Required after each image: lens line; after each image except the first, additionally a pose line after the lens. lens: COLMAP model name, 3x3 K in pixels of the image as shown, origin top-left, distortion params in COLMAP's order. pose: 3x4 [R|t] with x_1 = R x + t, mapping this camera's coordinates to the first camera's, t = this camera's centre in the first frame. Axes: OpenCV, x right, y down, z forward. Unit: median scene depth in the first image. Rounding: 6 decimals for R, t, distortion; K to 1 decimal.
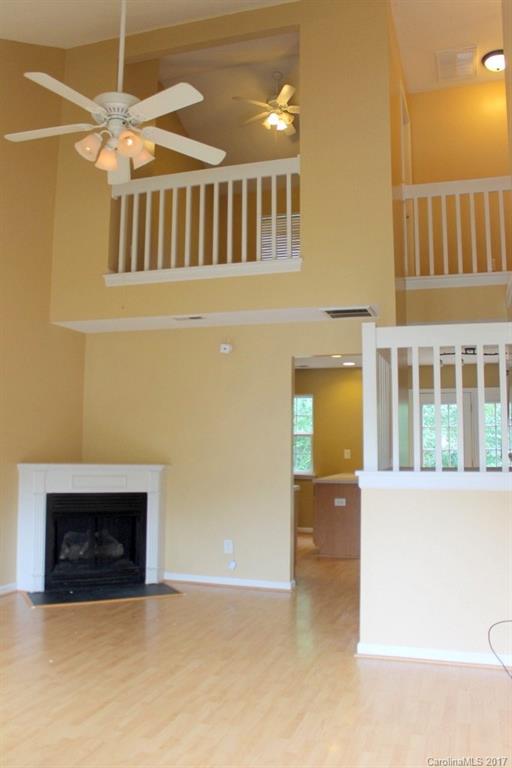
lens RADIAL K [[648.9, 0, 256.7], [0, 648.9, 396.8], [0, 0, 1]] dist [-0.162091, 0.133848]
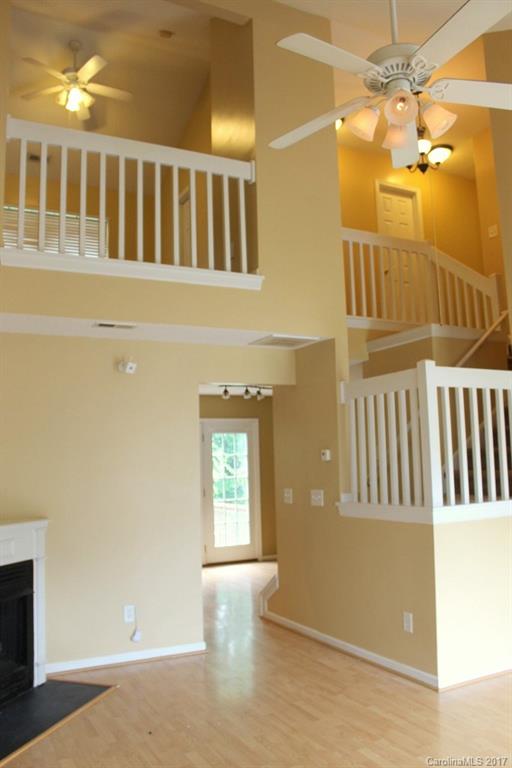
lens RADIAL K [[648.9, 0, 256.7], [0, 648.9, 396.8], [0, 0, 1]] dist [-0.162091, 0.133848]
pose [[0.708048, 0.039116, 0.705080, -0.527425], [-0.017485, 0.999130, -0.037870, -0.010966], [-0.705948, 0.014485, 0.708116, 0.339291]]
